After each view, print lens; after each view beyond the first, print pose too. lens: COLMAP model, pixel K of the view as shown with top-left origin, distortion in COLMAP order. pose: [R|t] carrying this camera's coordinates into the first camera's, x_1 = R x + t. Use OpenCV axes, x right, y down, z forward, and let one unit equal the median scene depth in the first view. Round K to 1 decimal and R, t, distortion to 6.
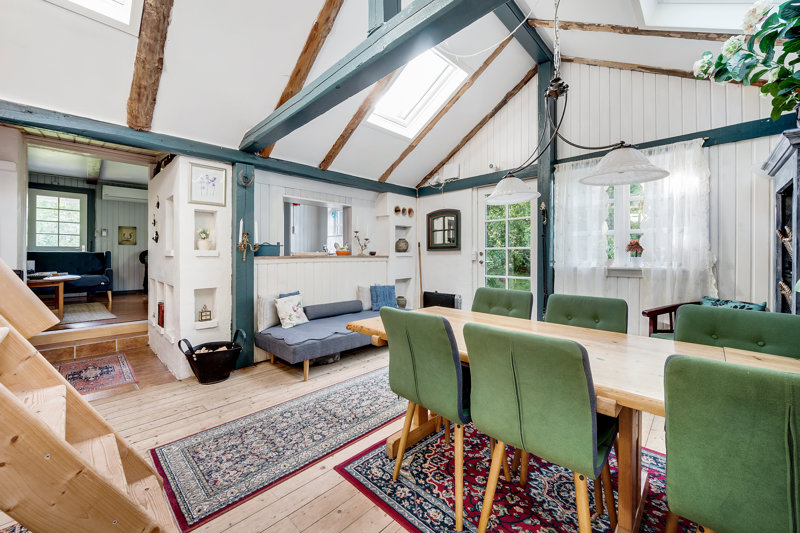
lens RADIAL K [[320.9, 0, 401.0], [0, 320.9, 255.0], [0, 0, 1]] dist [0.000319, 0.000107]
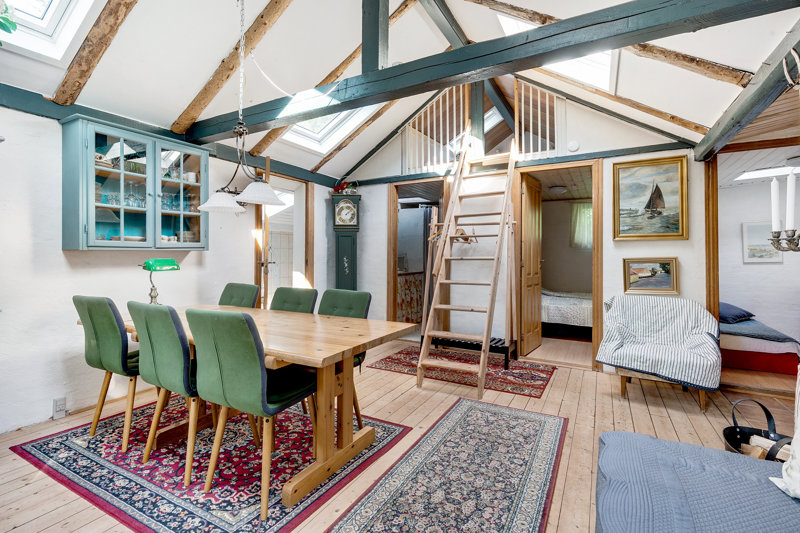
lens RADIAL K [[377.4, 0, 398.3], [0, 377.4, 253.1], [0, 0, 1]] dist [-0.002565, -0.000231]
pose [[-0.966014, -0.008888, -0.258337, 0.121761], [-0.006871, 0.999938, -0.008711, 0.000622], [0.258398, -0.006639, -0.966016, 1.297142]]
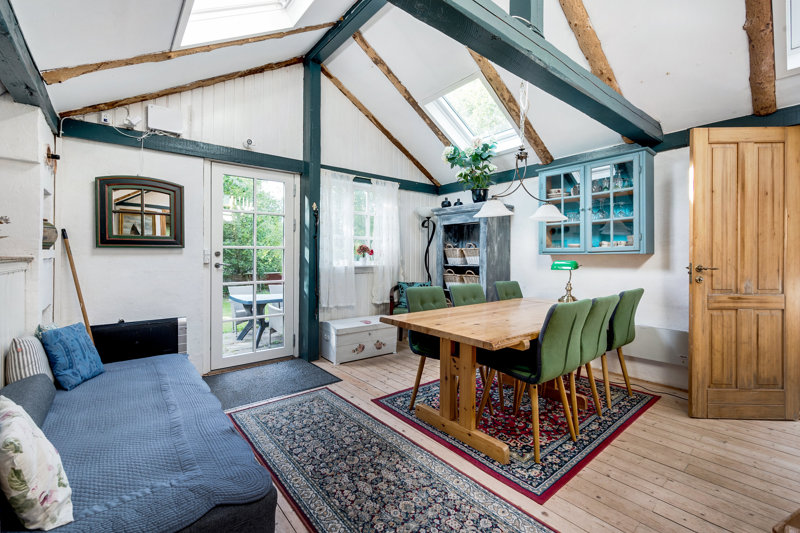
lens RADIAL K [[336.7, 0, 396.6], [0, 336.7, 256.5], [0, 0, 1]] dist [0.000303, 0.000088]
pose [[0.114771, -0.003516, 0.993386, -0.626197], [-0.005336, 0.999977, 0.004156, -0.004310], [-0.993378, -0.005778, 0.114750, 0.697139]]
